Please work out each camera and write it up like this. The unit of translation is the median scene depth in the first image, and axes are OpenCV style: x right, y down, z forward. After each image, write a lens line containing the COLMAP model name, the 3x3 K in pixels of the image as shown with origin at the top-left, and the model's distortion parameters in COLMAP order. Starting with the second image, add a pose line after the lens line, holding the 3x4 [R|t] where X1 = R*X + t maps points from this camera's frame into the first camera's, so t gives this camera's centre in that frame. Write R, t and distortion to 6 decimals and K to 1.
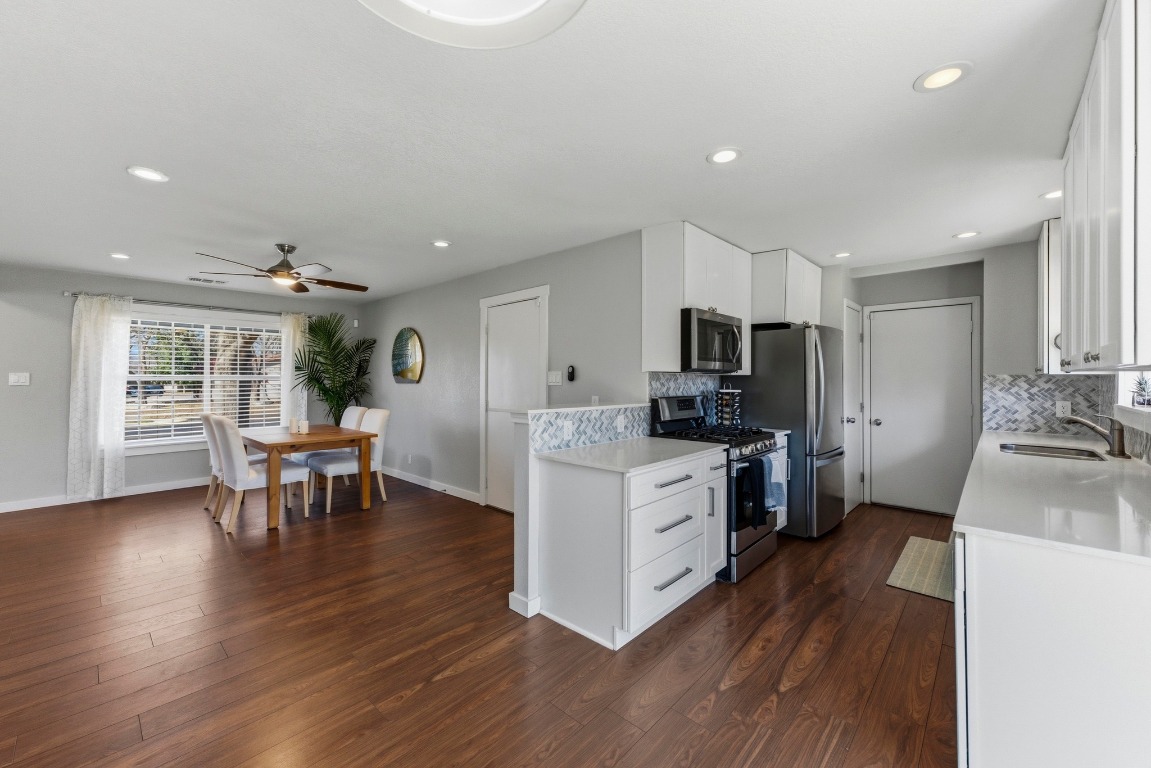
lens RADIAL K [[460.8, 0, 592.9], [0, 460.8, 376.7], [0, 0, 1]] dist [0.039302, 0.000074]
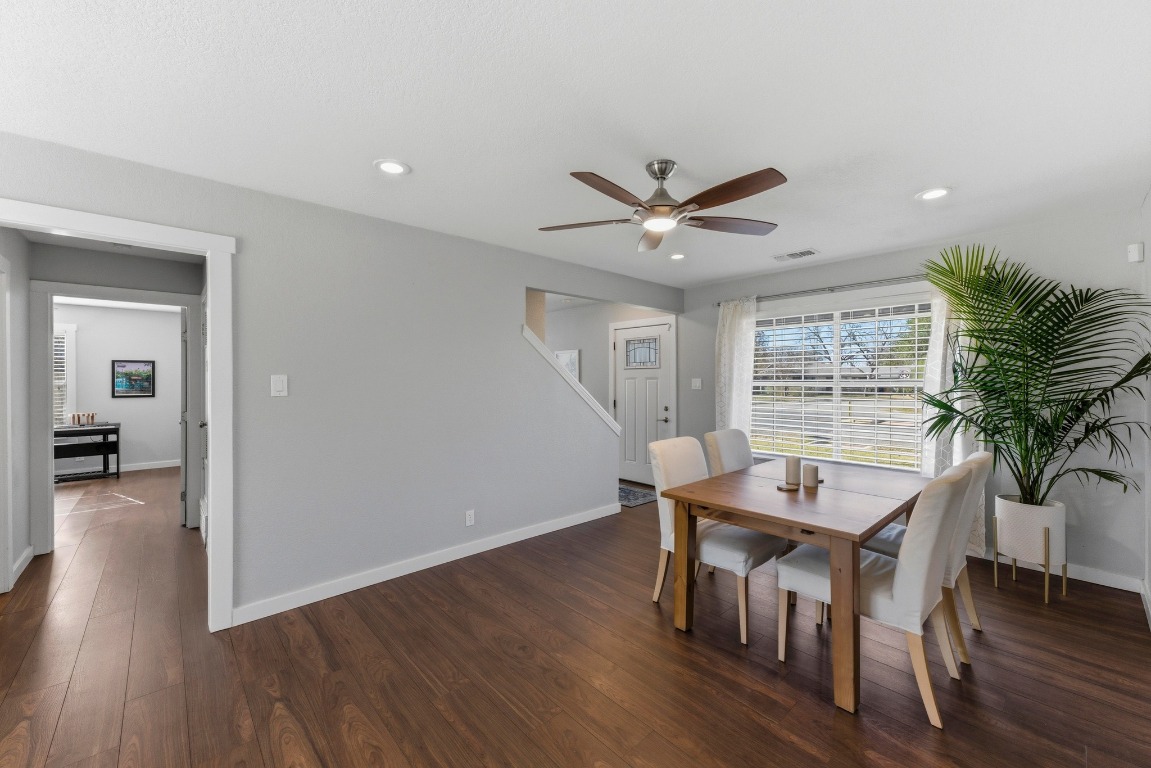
lens RADIAL K [[444.7, 0, 551.4], [0, 444.7, 381.5], [0, 0, 1]] dist [0.019680, 0.000104]
pose [[-0.136965, 0.003361, -0.990570, -0.082003], [0.007468, 0.999969, 0.002361, -0.008541], [0.990548, -0.007074, -0.136986, 1.026869]]
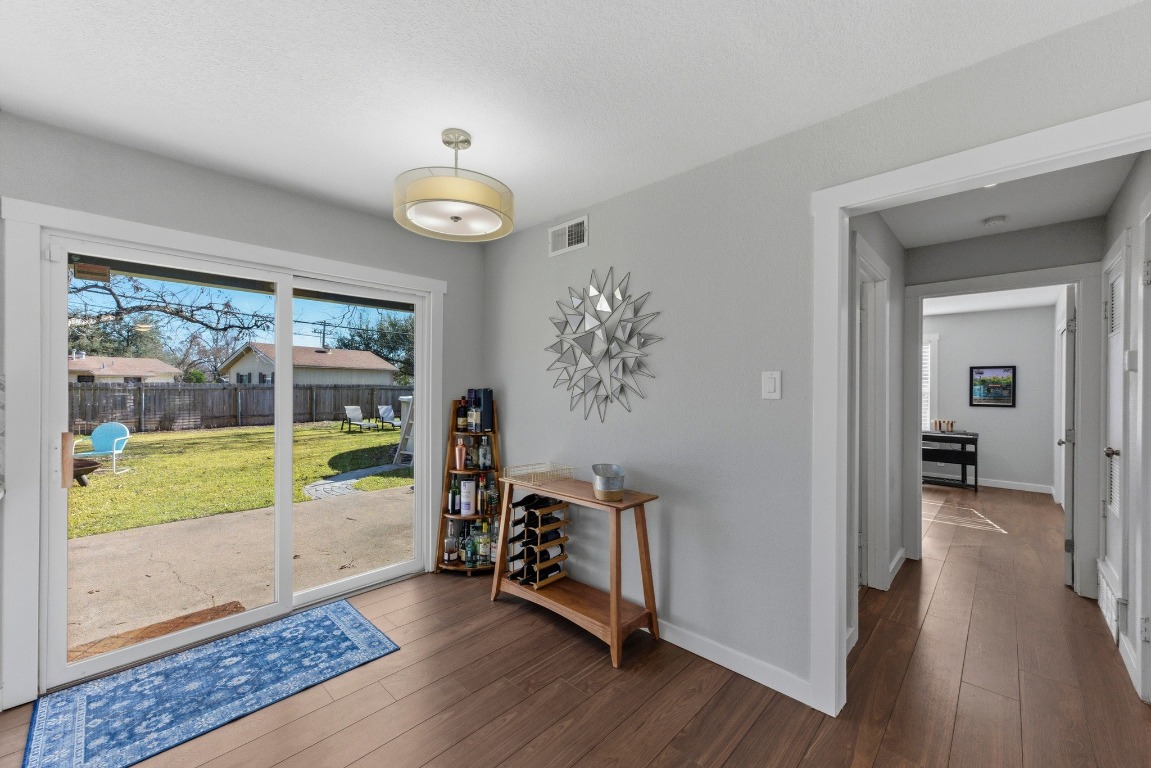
lens RADIAL K [[459.1, 0, 572.0], [0, 459.1, 386.0], [0, 0, 1]] dist [0.001366, 0.000238]
pose [[-0.998980, -0.008407, 0.044362, -0.234236], [-0.008775, 0.999929, -0.008094, 0.001131], [-0.044291, -0.008475, -0.998983, 0.795857]]
